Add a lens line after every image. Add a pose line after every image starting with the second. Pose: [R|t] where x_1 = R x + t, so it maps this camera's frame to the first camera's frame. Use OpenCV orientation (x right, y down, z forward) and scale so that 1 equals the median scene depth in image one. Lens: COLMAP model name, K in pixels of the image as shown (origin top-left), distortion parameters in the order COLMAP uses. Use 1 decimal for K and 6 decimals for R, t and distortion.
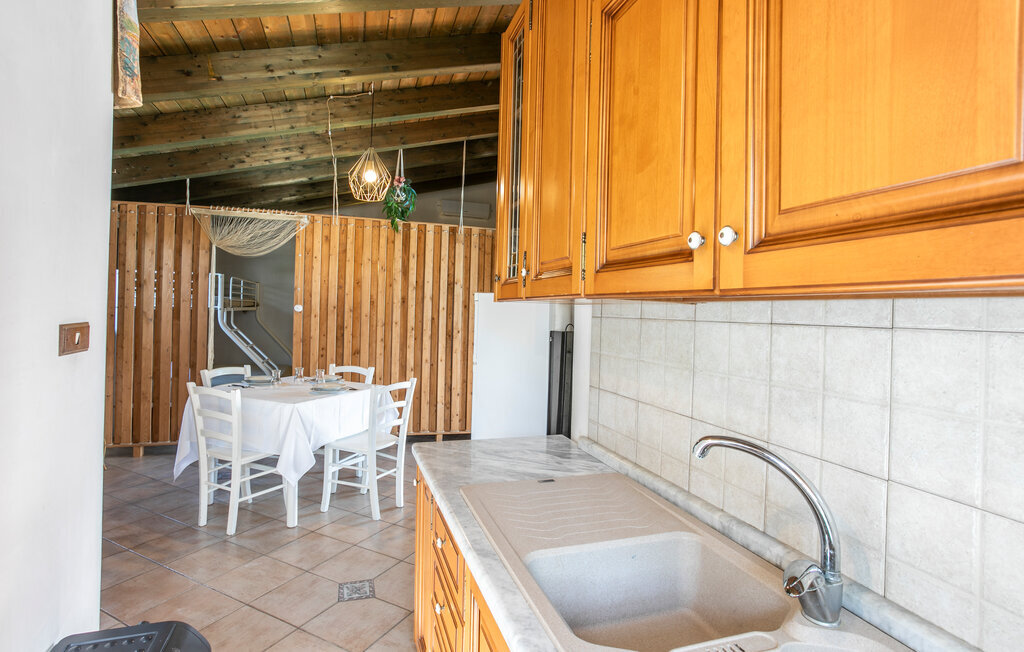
lens RADIAL K [[509.8, 0, 506.9], [0, 509.8, 307.2], [0, 0, 1]] dist [-0.055402, 0.035621]
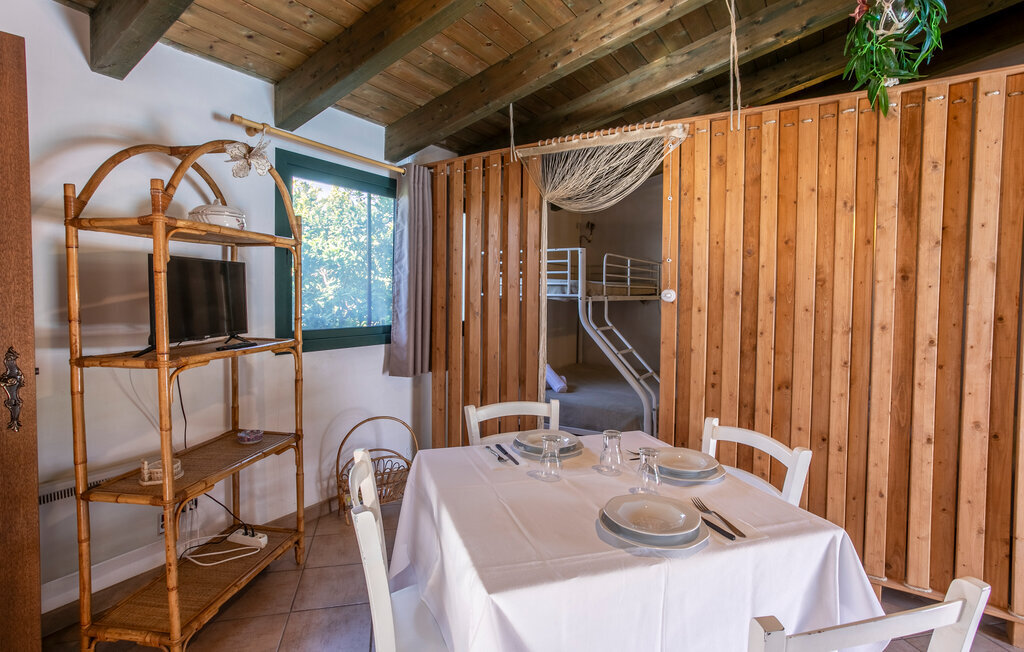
lens RADIAL K [[509.8, 0, 506.9], [0, 509.8, 307.2], [0, 0, 1]] dist [-0.055402, 0.035621]
pose [[0.652191, 0.004836, -0.758040, -0.107578], [0.013028, 0.999760, 0.017587, 0.002324], [0.757943, -0.021345, 0.651971, 0.494670]]
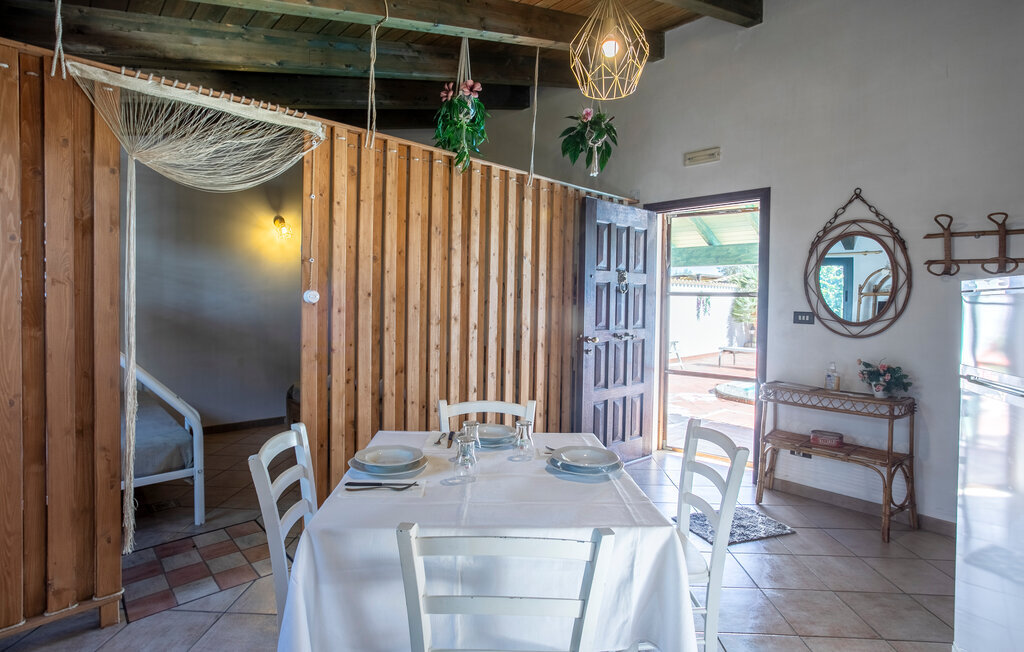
lens RADIAL K [[509.8, 0, 506.9], [0, 509.8, 307.2], [0, 0, 1]] dist [-0.055402, 0.035621]
pose [[0.900116, -0.017474, 0.435299, -0.446842], [-0.000313, 0.999169, 0.040756, -0.008644], [-0.435650, -0.036821, 0.899363, 0.419439]]
